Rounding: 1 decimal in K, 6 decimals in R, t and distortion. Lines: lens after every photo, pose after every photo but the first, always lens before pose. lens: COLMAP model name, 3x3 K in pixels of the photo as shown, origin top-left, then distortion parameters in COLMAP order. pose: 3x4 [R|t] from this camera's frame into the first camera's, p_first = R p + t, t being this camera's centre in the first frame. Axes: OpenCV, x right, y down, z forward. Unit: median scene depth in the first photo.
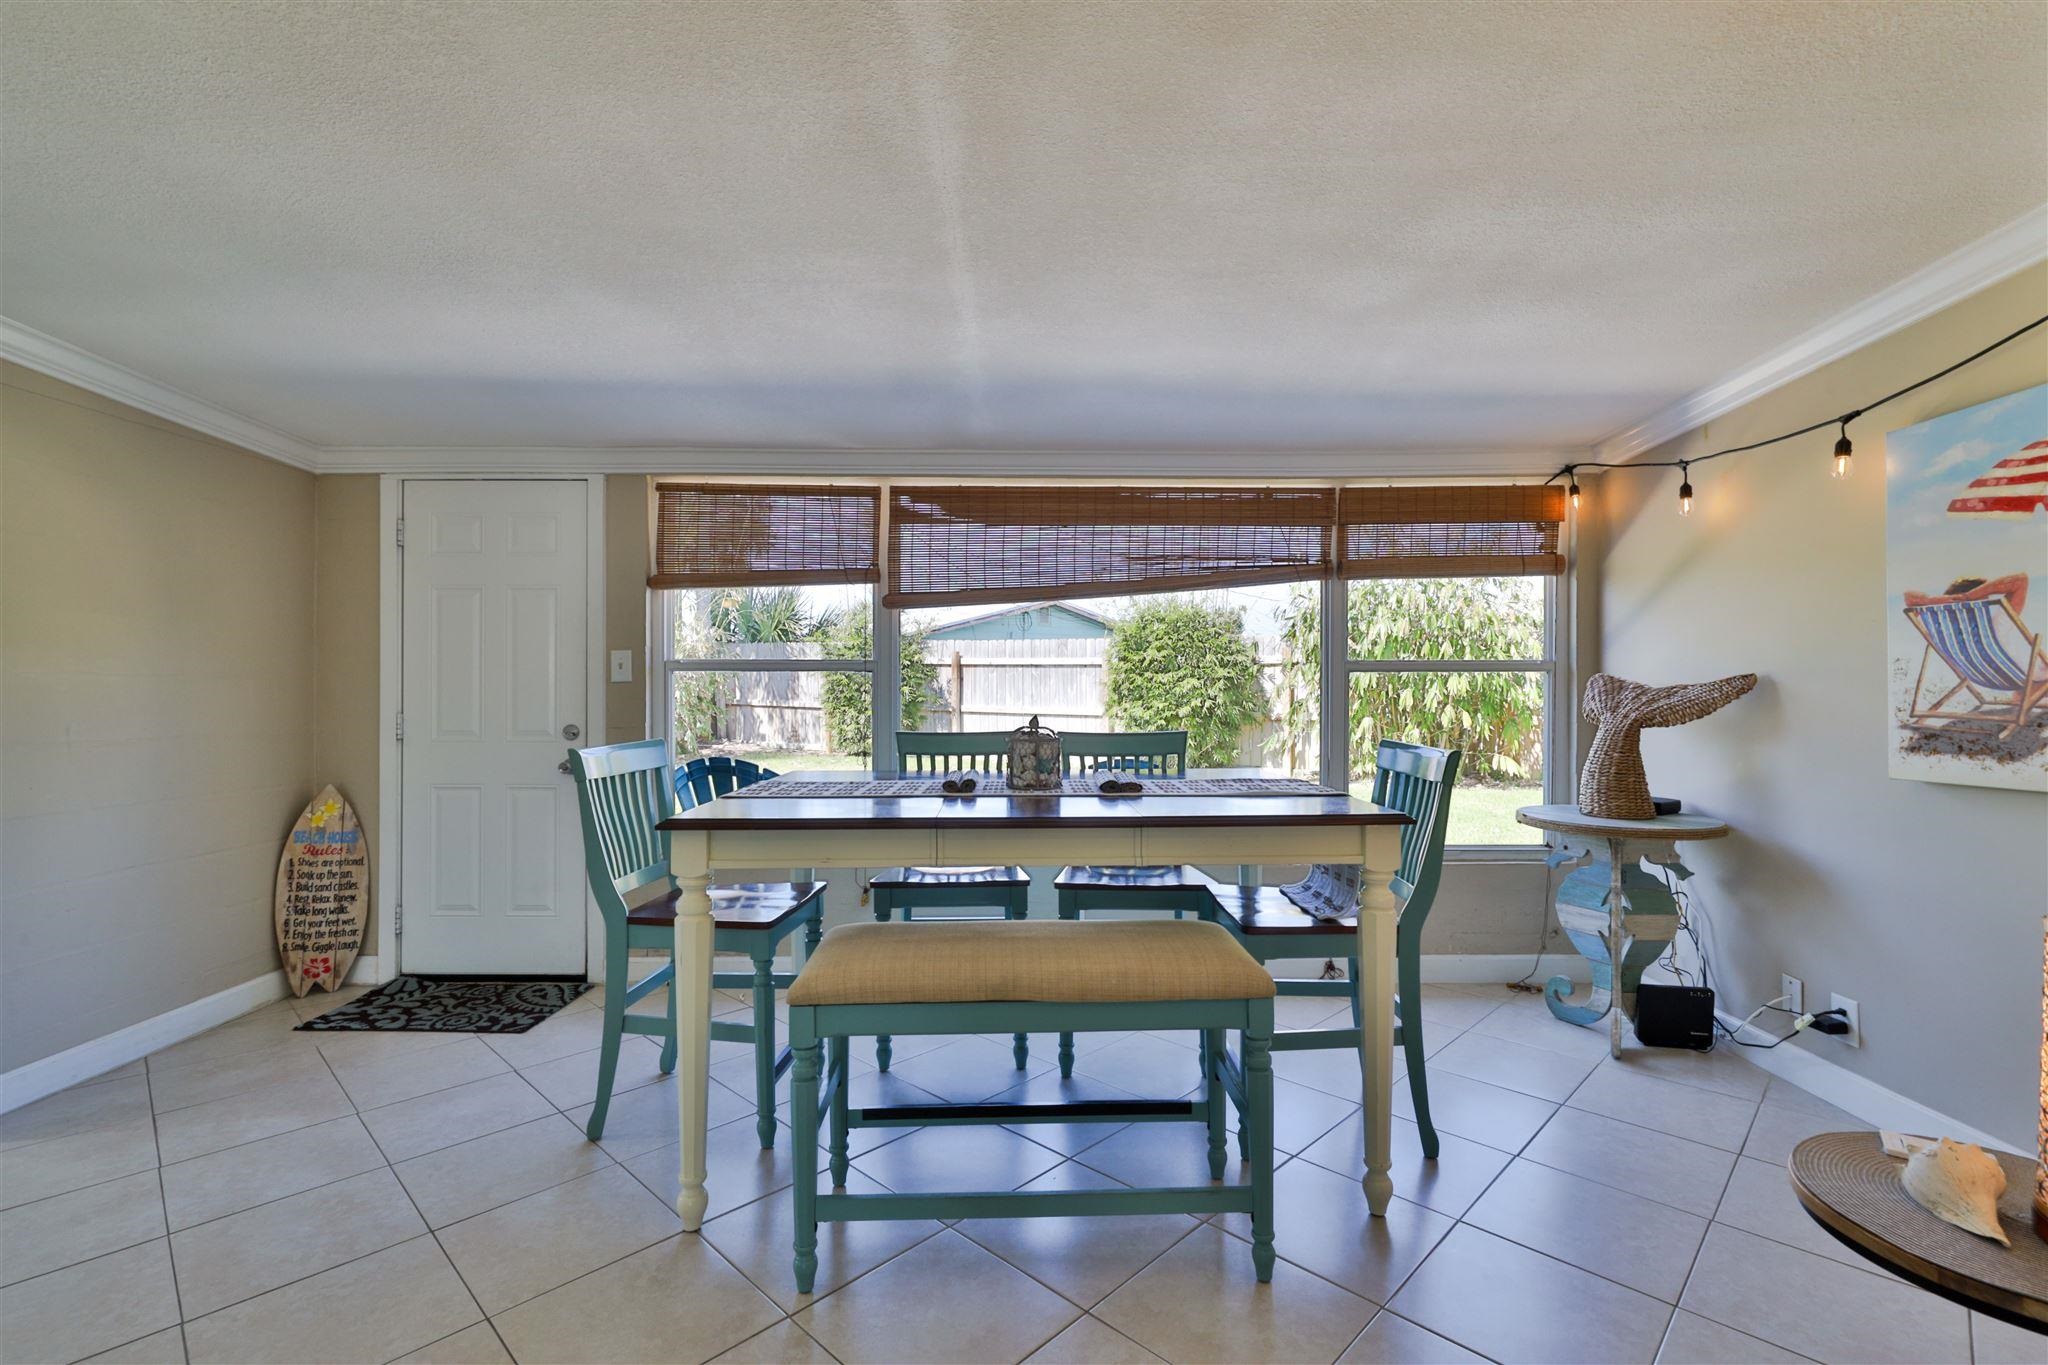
lens RADIAL K [[930.8, 0, 1064.9], [0, 930.8, 664.7], [0, 0, 1]] dist [-0.000375, 0.001090]
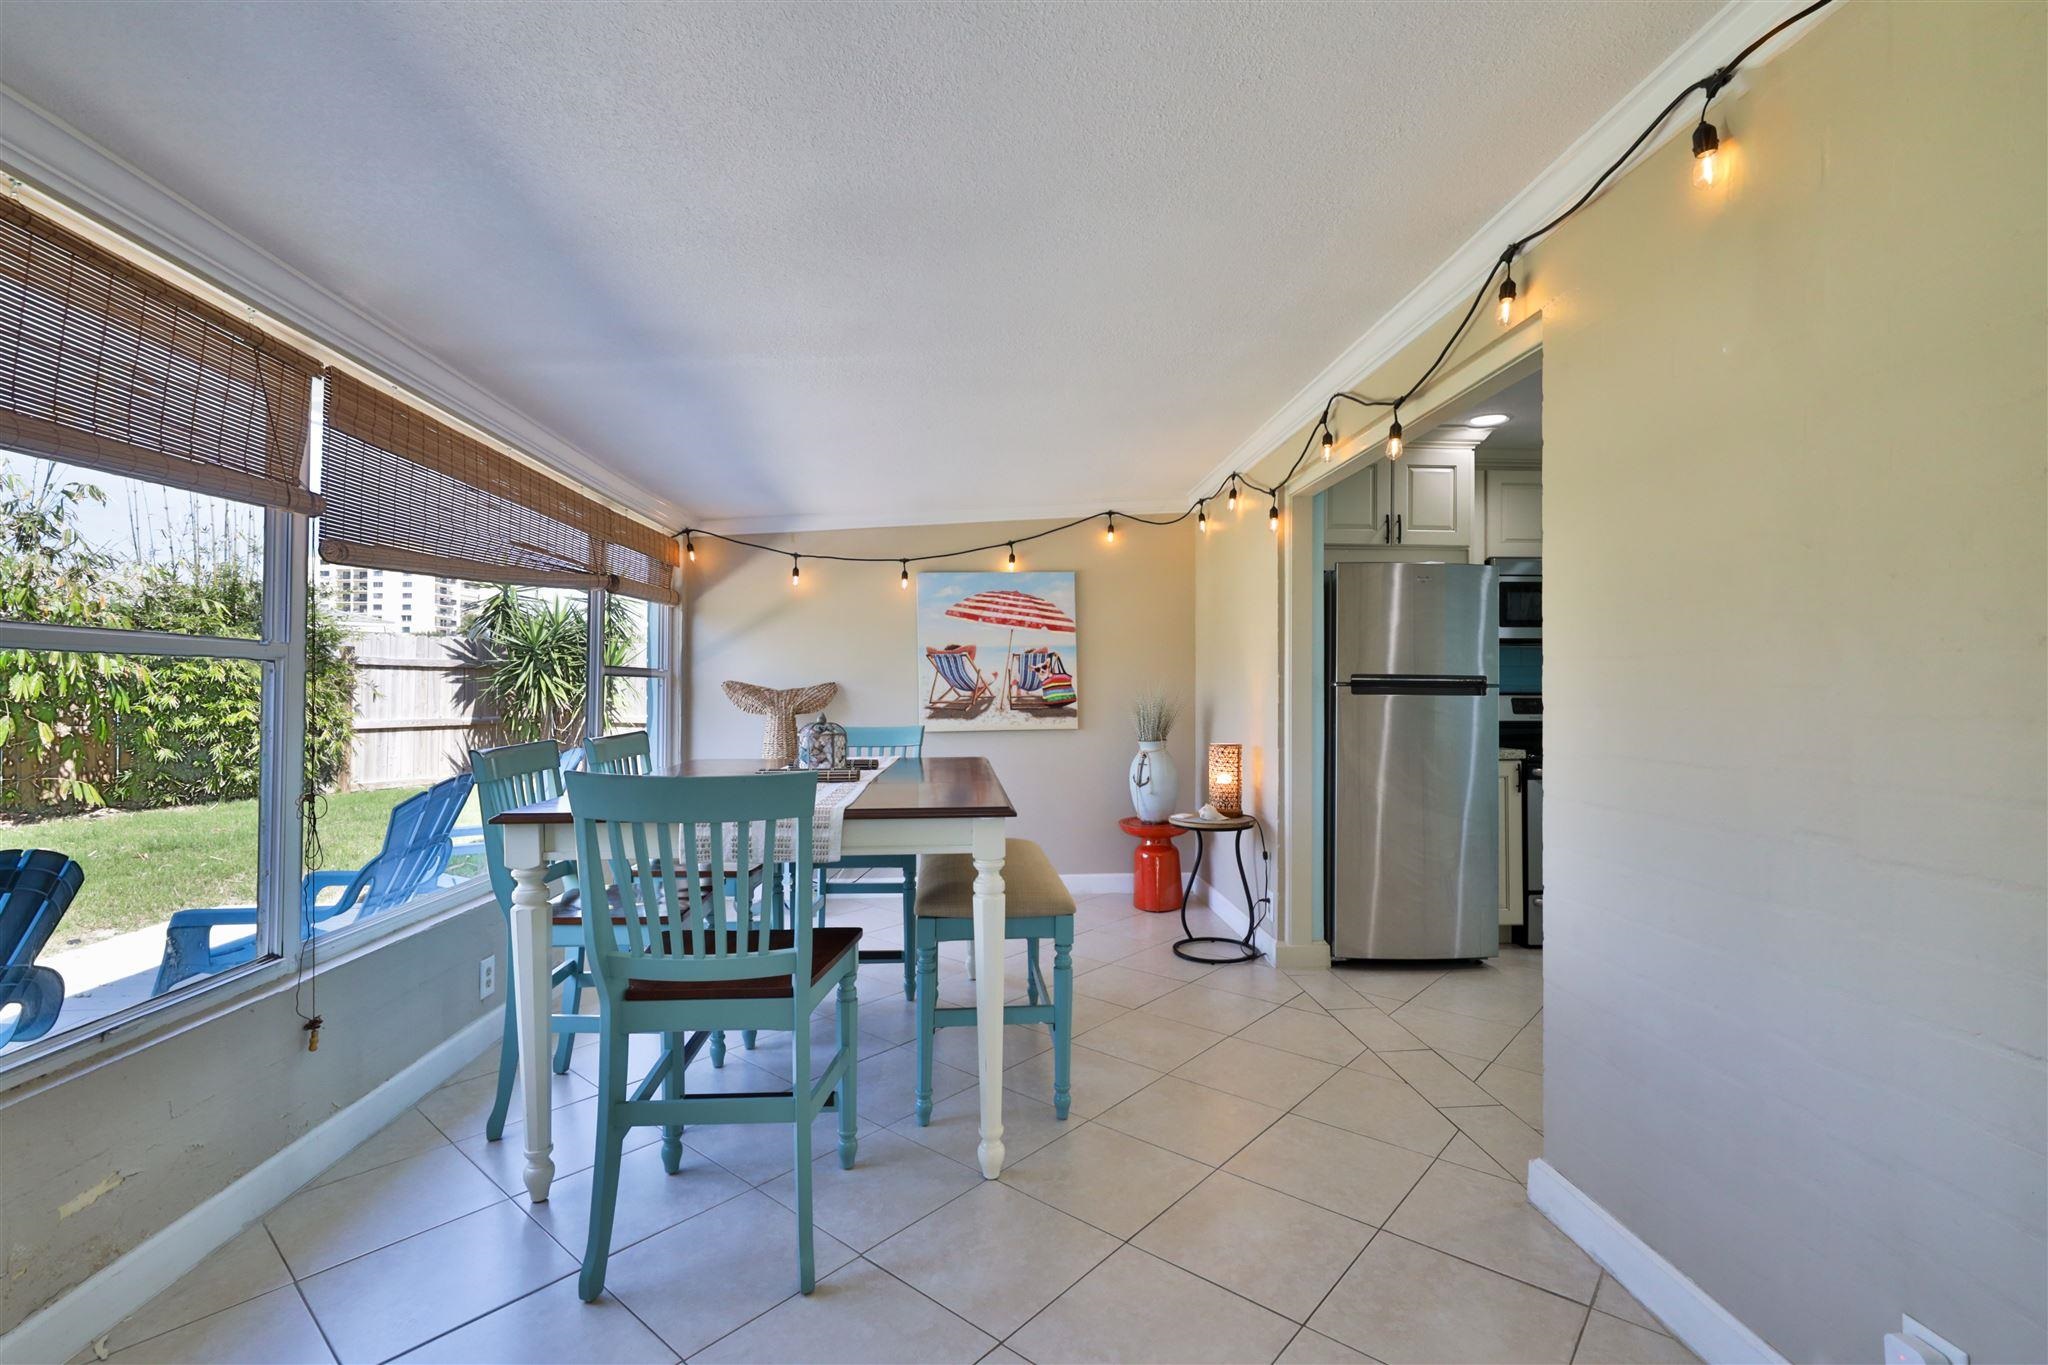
lens RADIAL K [[845.3, 0, 1032.4], [0, 845.3, 681.2], [0, 0, 1]] dist [0.000353, -0.000001]
pose [[-0.023371, 0.016529, 0.999590, -0.773336], [-0.025658, 0.999524, -0.017128, 0.021688], [-0.999398, -0.026048, -0.022936, 0.549691]]
